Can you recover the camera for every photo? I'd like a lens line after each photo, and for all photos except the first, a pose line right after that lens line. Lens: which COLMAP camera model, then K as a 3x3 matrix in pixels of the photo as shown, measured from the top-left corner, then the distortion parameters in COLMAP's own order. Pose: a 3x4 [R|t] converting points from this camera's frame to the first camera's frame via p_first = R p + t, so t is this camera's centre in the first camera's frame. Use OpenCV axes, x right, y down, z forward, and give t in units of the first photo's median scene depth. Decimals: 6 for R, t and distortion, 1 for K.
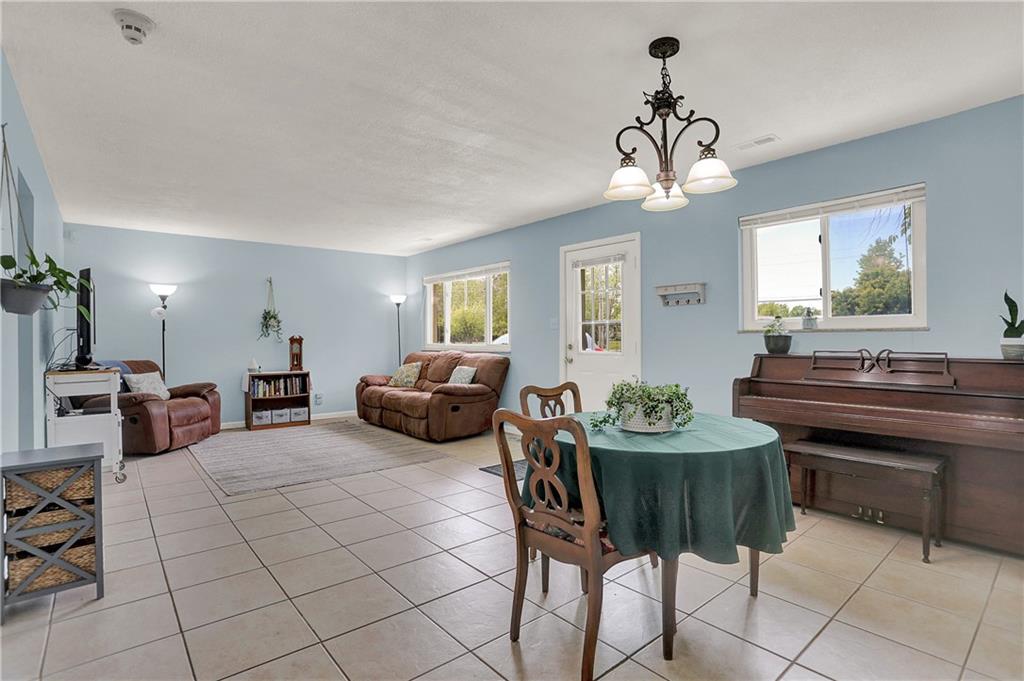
lens RADIAL K [[502.9, 0, 512.0], [0, 502.9, 340.5], [0, 0, 1]] dist [-0.063397, 0.024443]
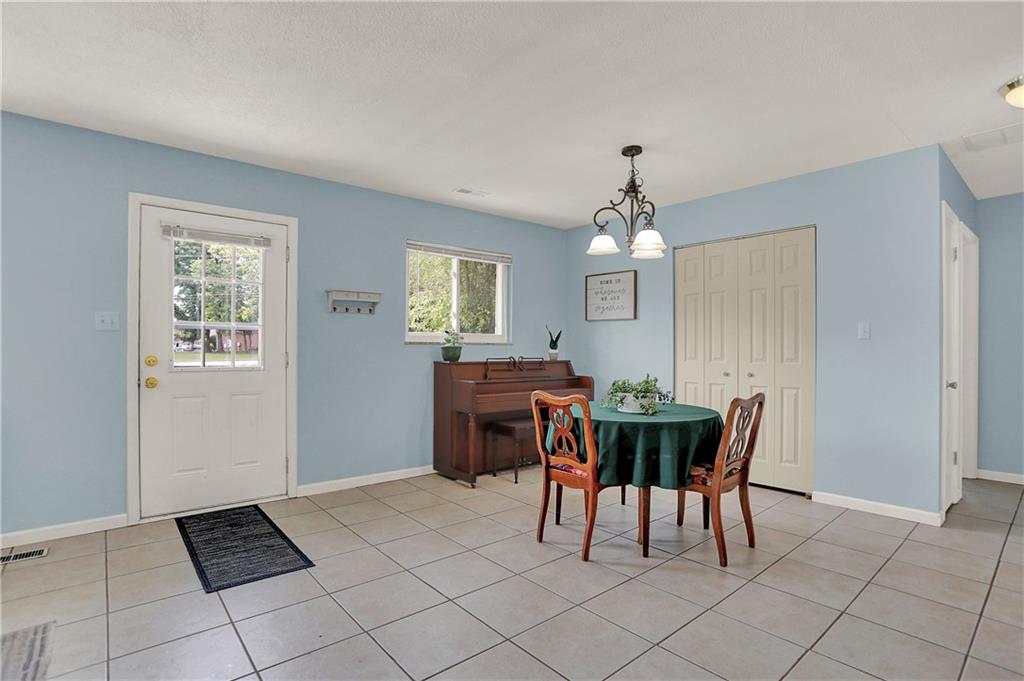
lens RADIAL K [[502.9, 0, 512.0], [0, 502.9, 340.5], [0, 0, 1]] dist [-0.063397, 0.024443]
pose [[-0.006100, 0.020471, 0.999772, -0.739809], [0.001665, 0.999789, -0.020461, 0.000090], [-0.999980, 0.001540, -0.006133, 0.865159]]
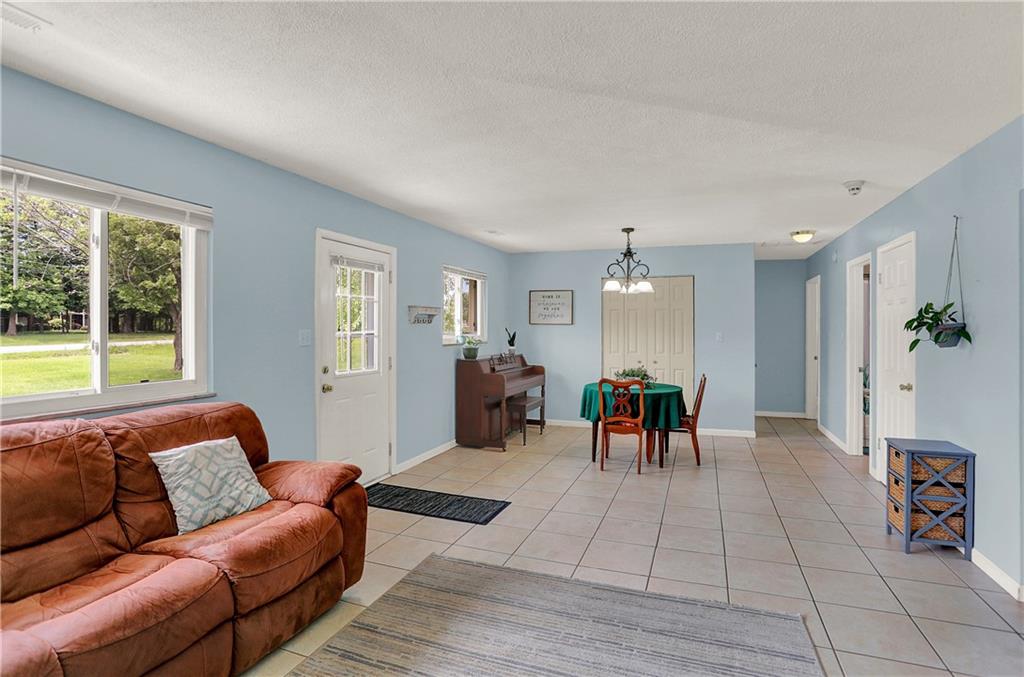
lens RADIAL K [[499.9, 0, 523.0], [0, 499.9, 333.6], [0, 0, 1]] dist [-0.079395, 0.029968]
pose [[-0.499099, -0.007122, 0.866516, -0.983473], [0.000874, 0.999962, 0.008722, -0.073110], [-0.866544, 0.005111, -0.499074, 1.706507]]
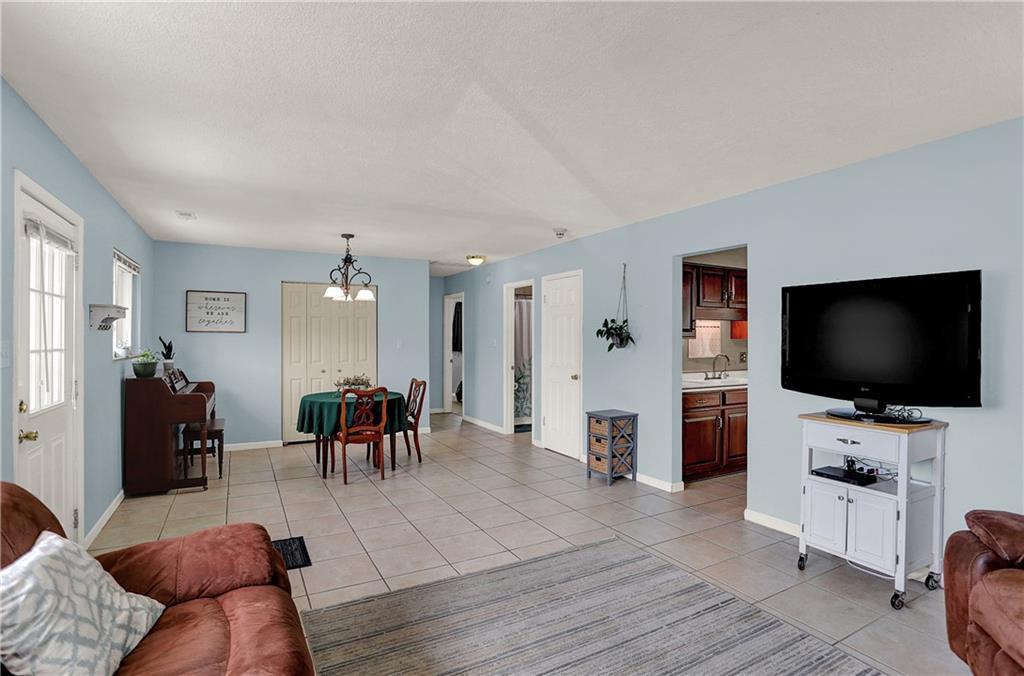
lens RADIAL K [[499.9, 0, 523.0], [0, 499.9, 333.1], [0, 0, 1]] dist [-0.079395, 0.029968]
pose [[-0.983119, 0.004252, 0.182921, -0.598884], [0.003559, 0.999985, -0.004118, -0.077652], [-0.182935, -0.003397, -0.983119, 2.044763]]
